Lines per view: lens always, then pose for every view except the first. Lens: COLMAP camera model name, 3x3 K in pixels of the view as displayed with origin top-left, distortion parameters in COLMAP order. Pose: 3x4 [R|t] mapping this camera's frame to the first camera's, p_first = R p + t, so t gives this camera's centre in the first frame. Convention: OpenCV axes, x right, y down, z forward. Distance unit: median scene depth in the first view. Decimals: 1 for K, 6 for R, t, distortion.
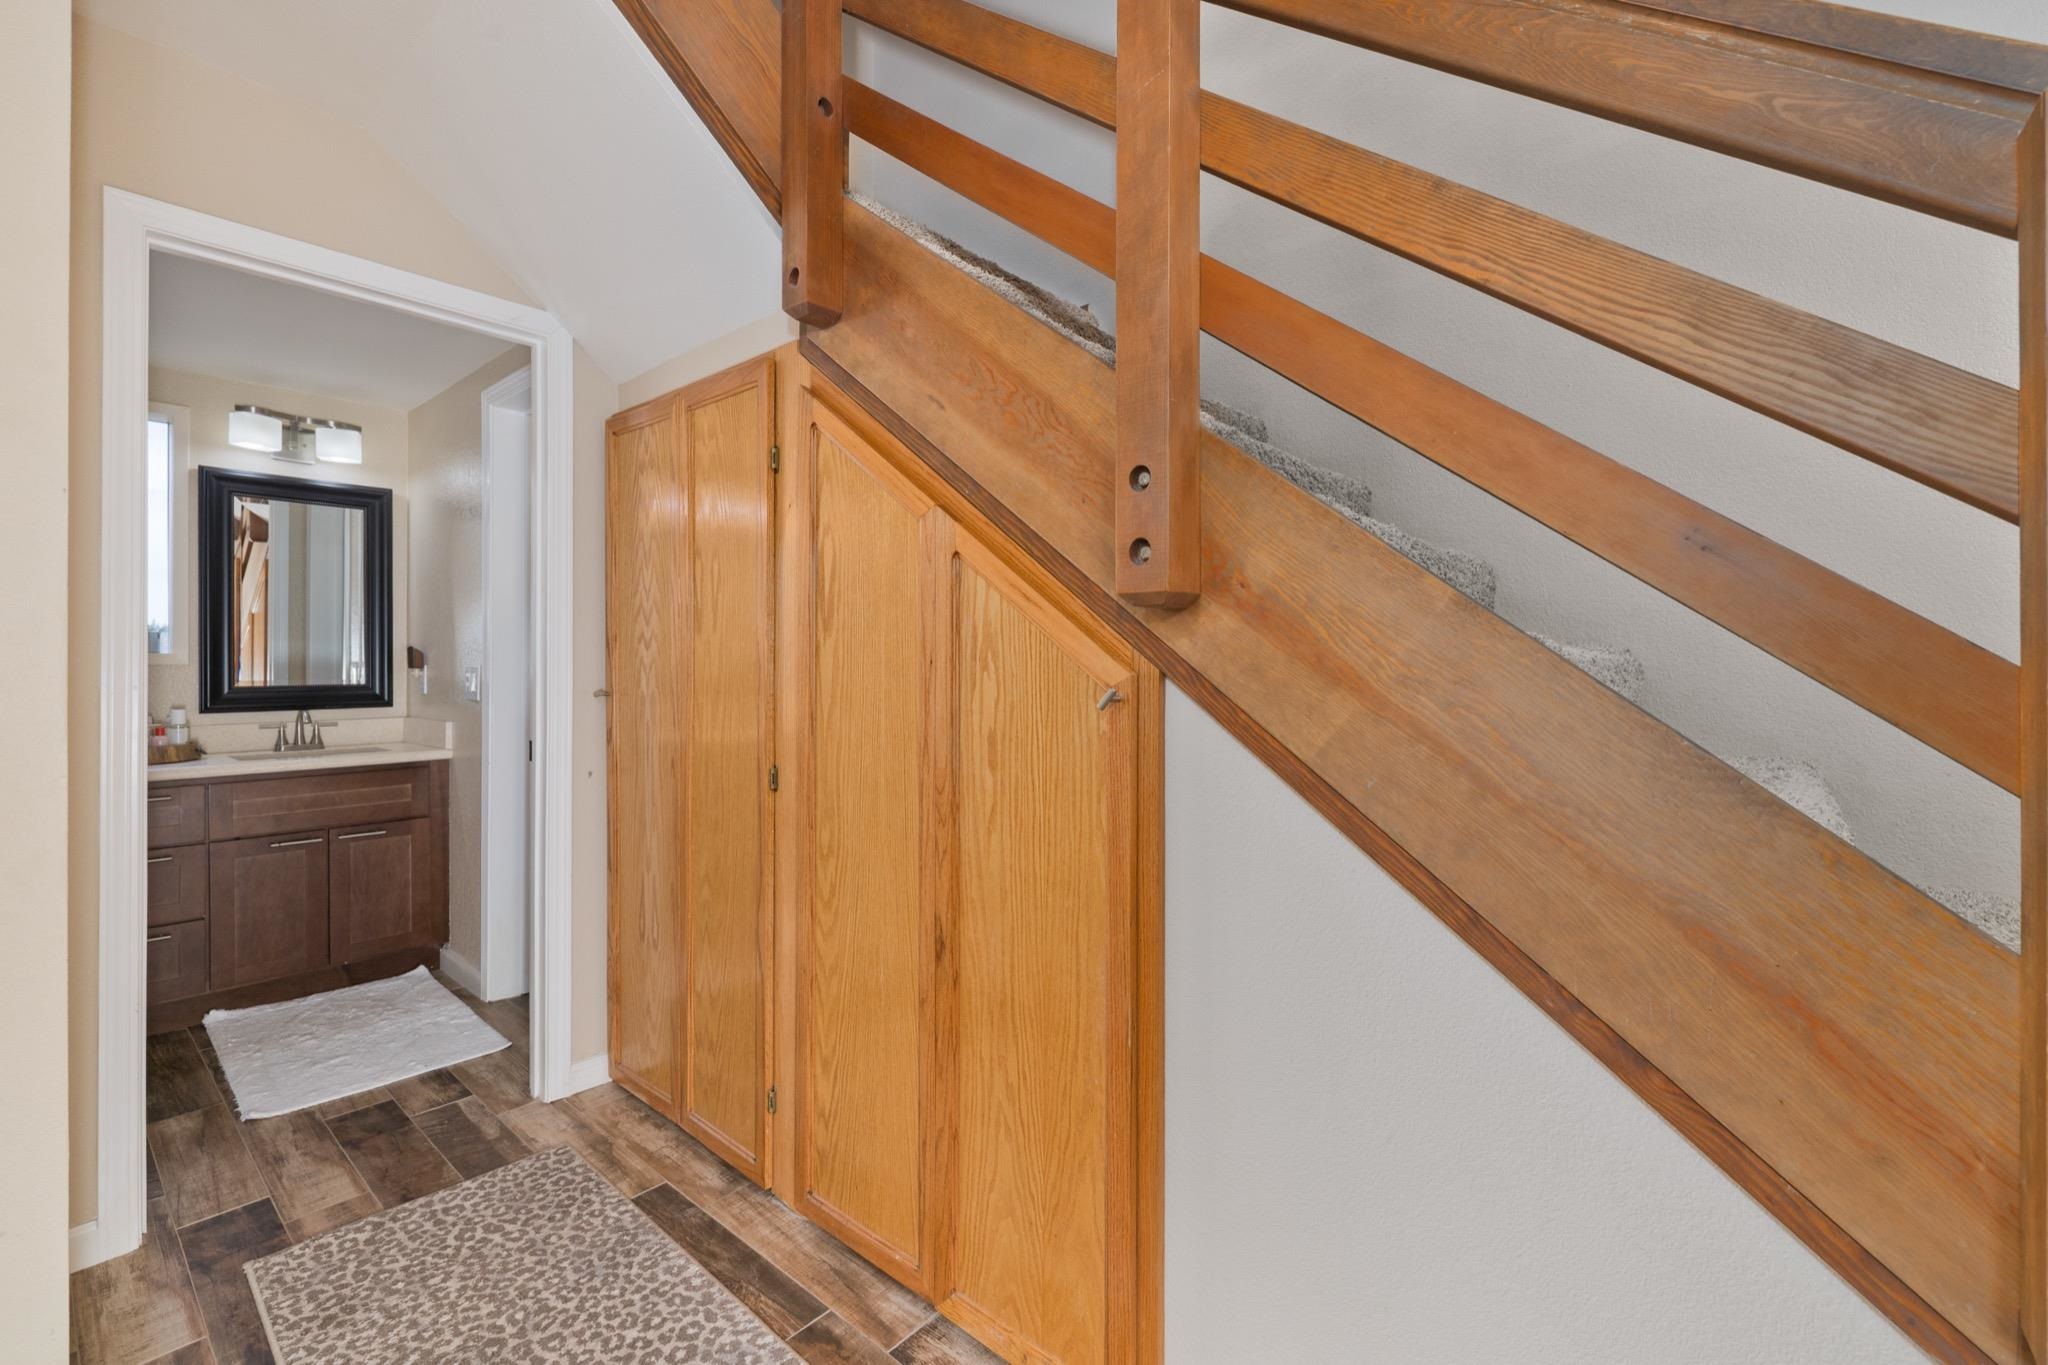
lens RADIAL K [[871.3, 0, 1015.0], [0, 871.3, 665.4], [0, 0, 1]] dist [0.001438, 0.000078]
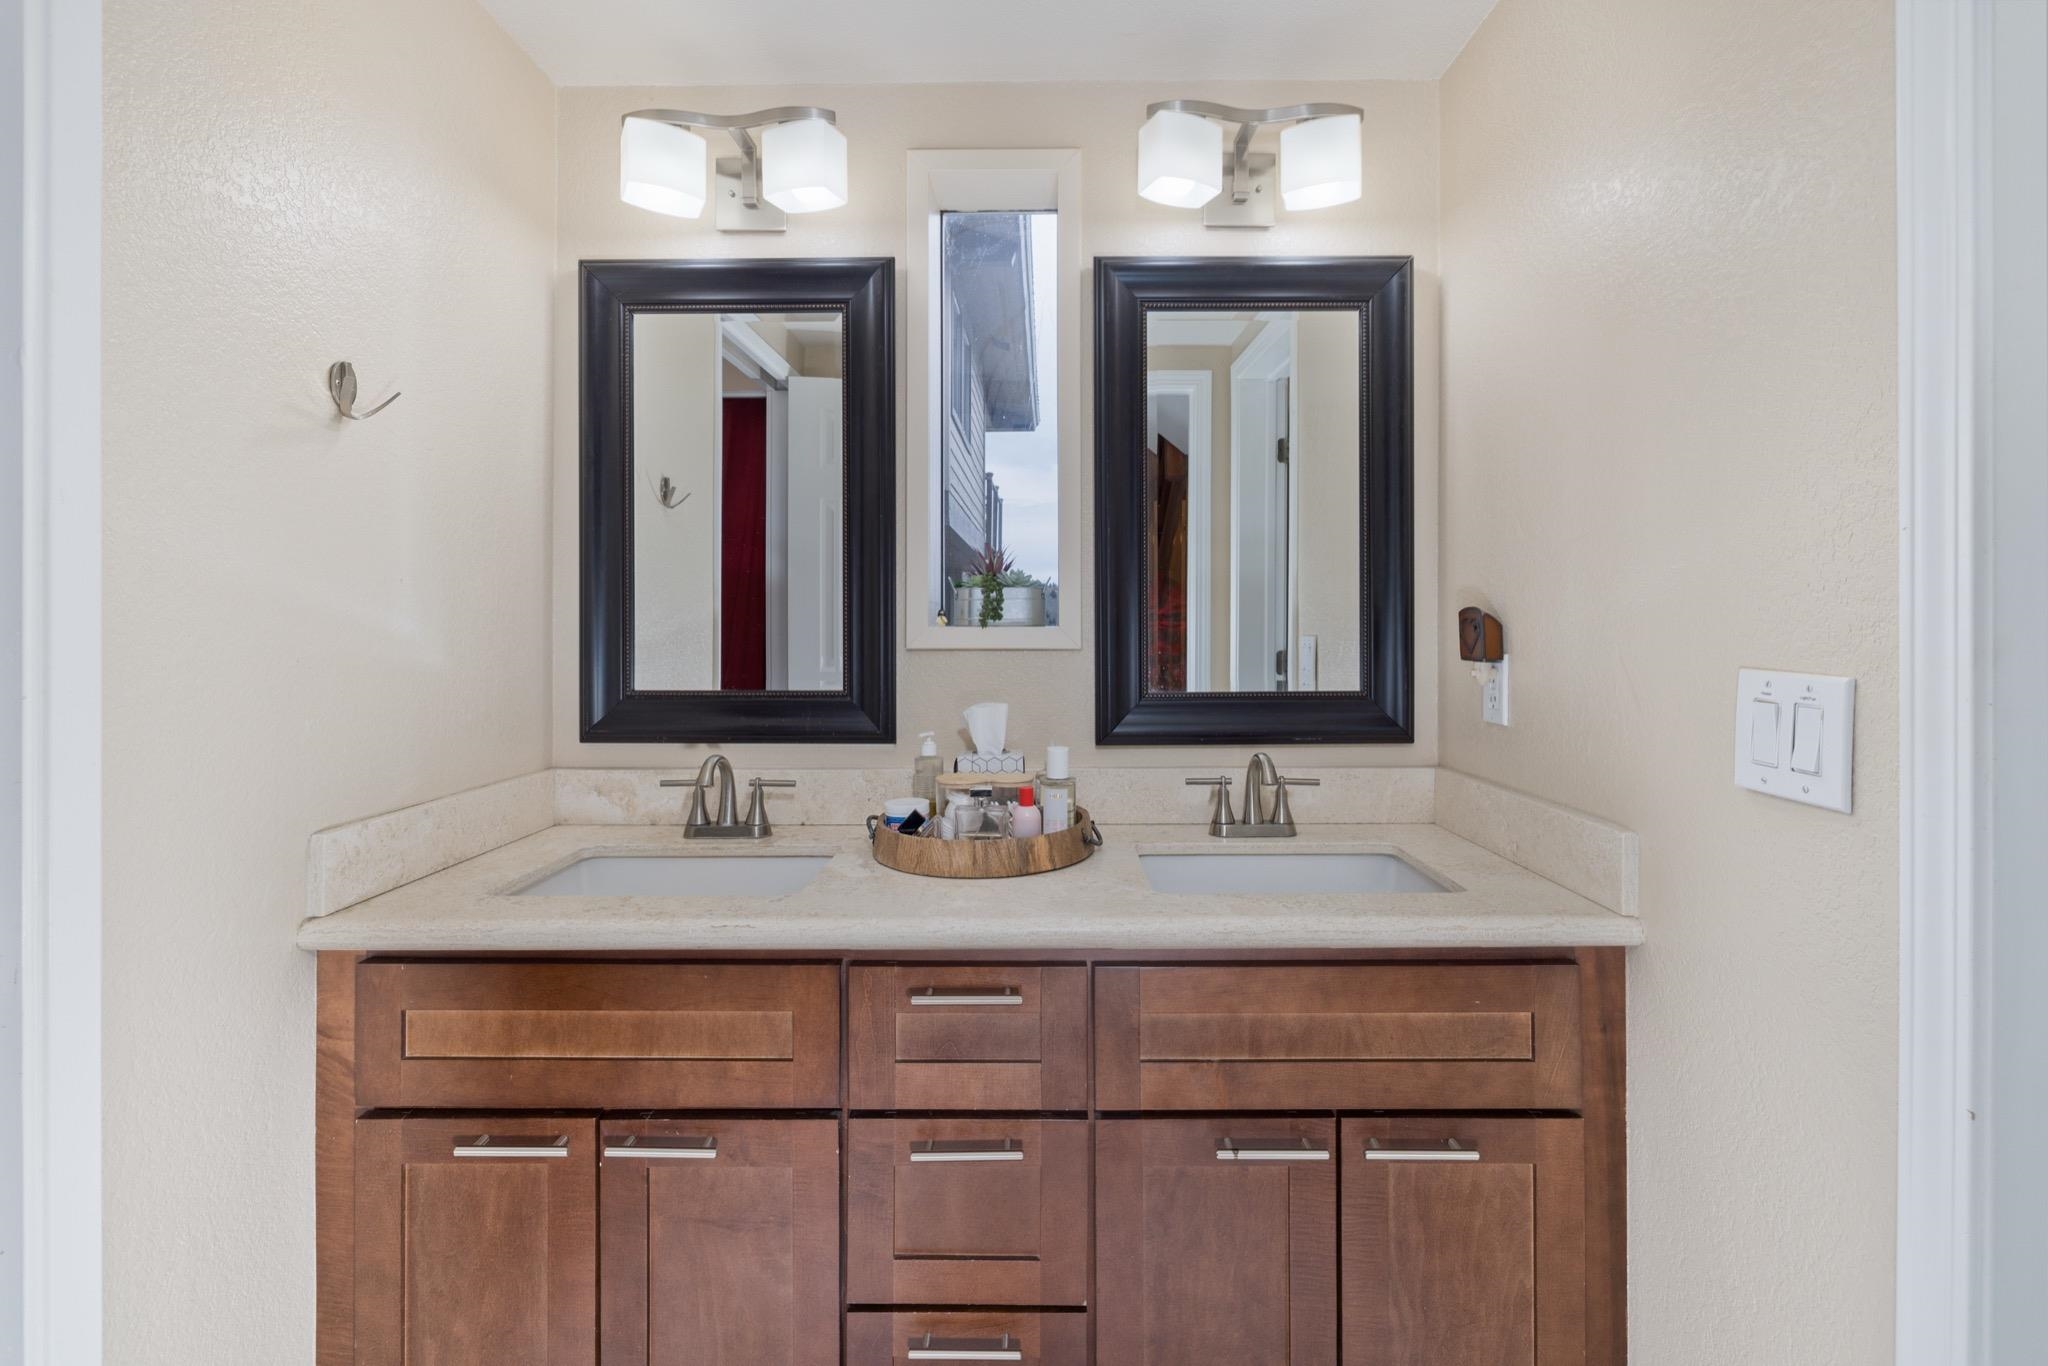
lens RADIAL K [[907.7, 0, 1030.5], [0, 907.7, 628.3], [0, 0, 1]] dist [0.001401, 0.000763]
pose [[0.646793, 0.001735, -0.762664, -0.531840], [0.002633, 0.999986, 0.004508, -0.015192], [0.762661, -0.004924, 0.646779, 0.601812]]
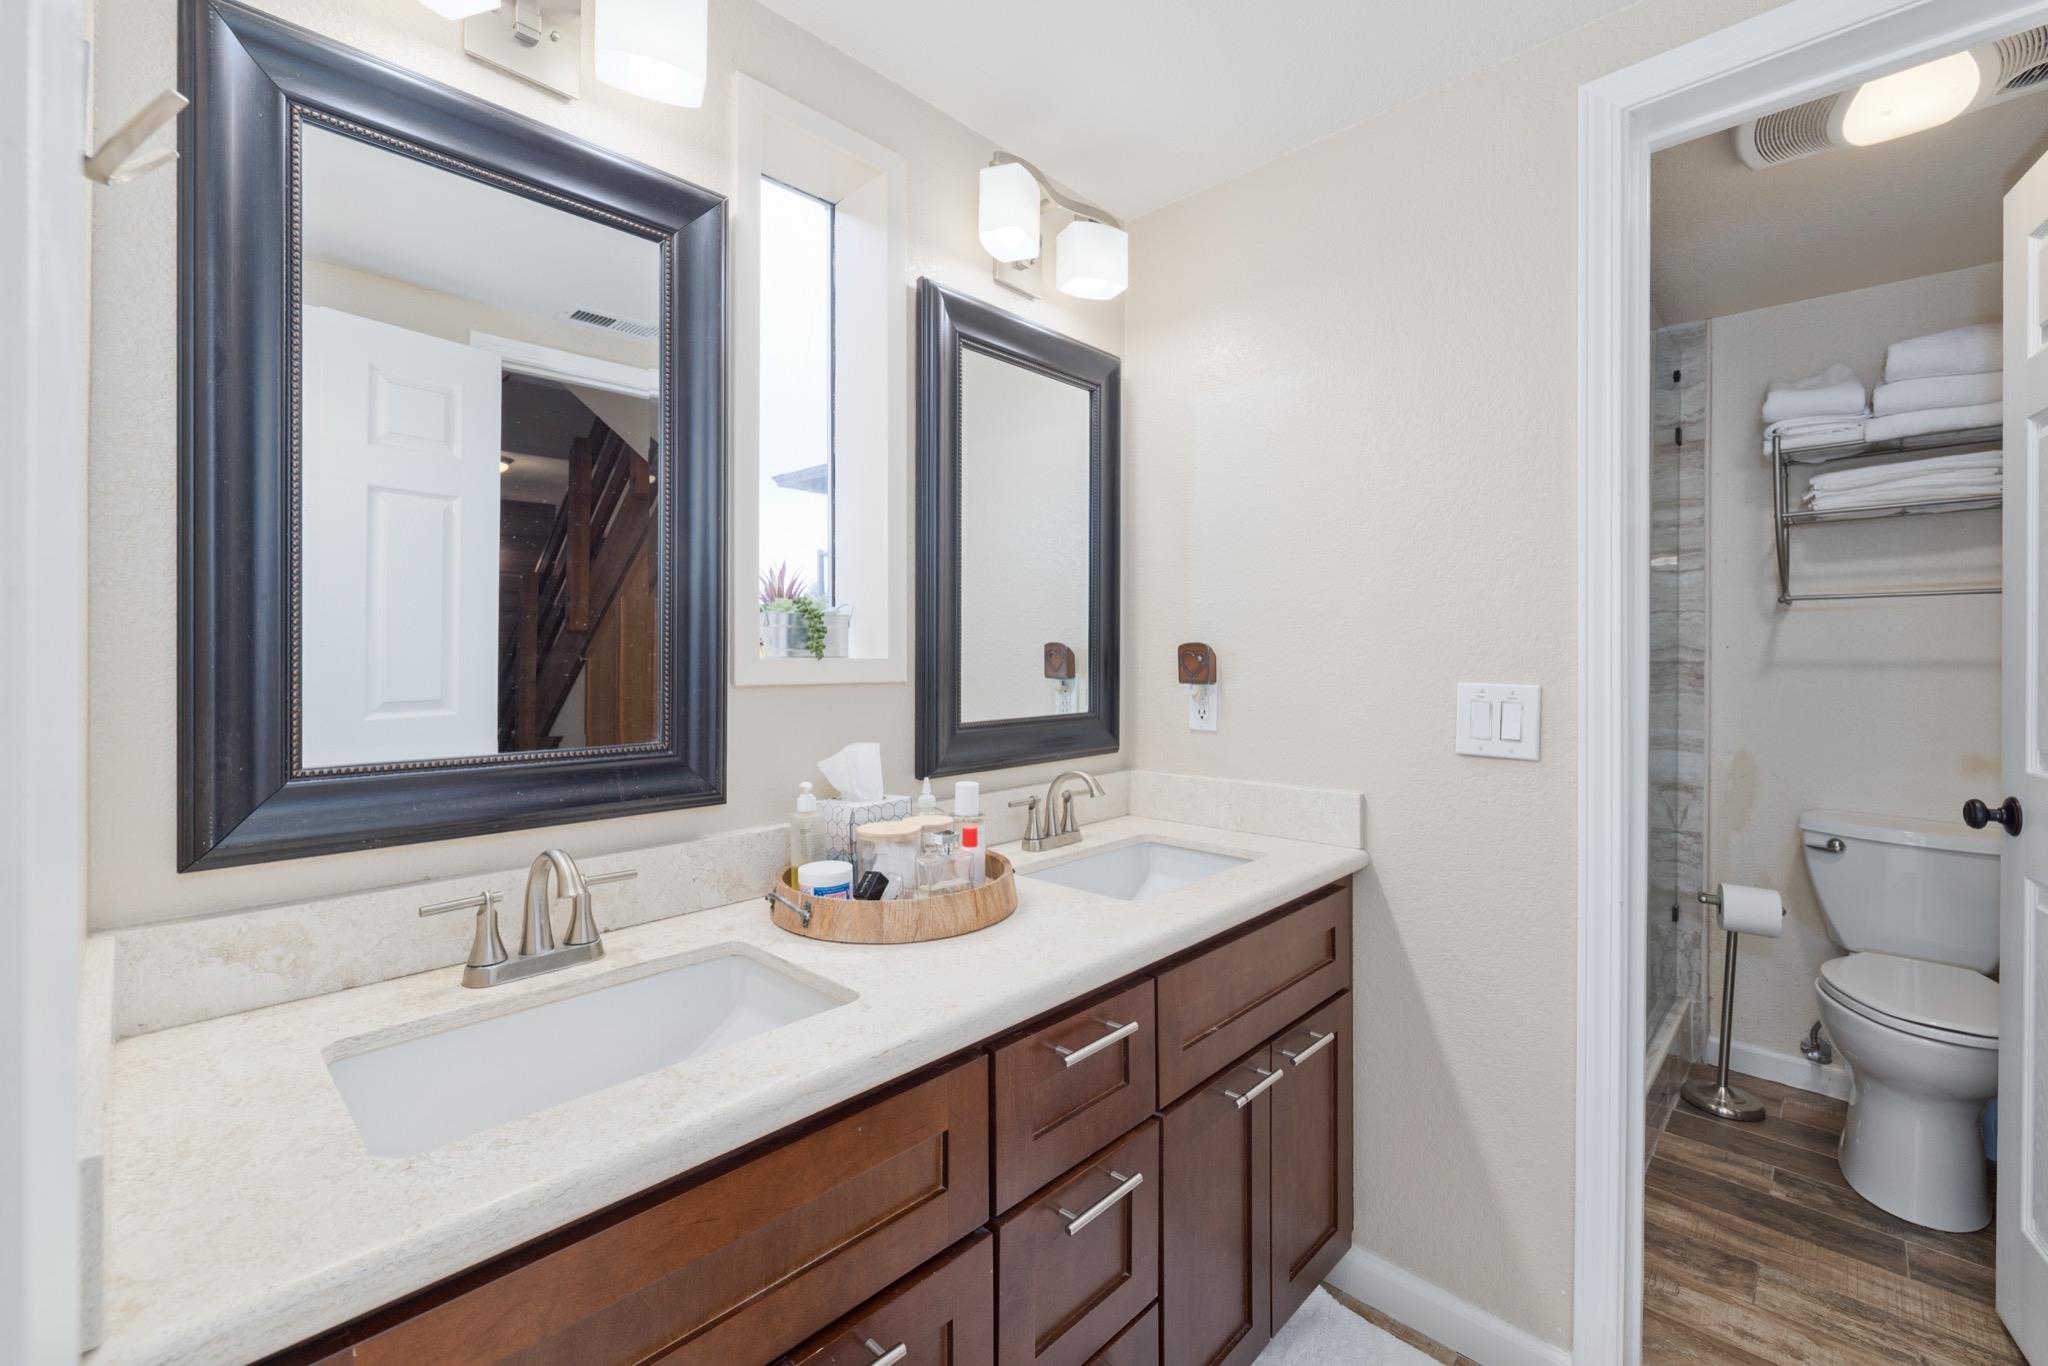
lens RADIAL K [[871.3, 0, 1015.0], [0, 871.3, 665.9], [0, 0, 1]] dist [0.001438, 0.000078]
pose [[0.998445, -0.002435, -0.055685, -0.818496], [0.002975, 0.999949, 0.009613, -0.014073], [0.055659, -0.009763, 0.998402, 0.488463]]
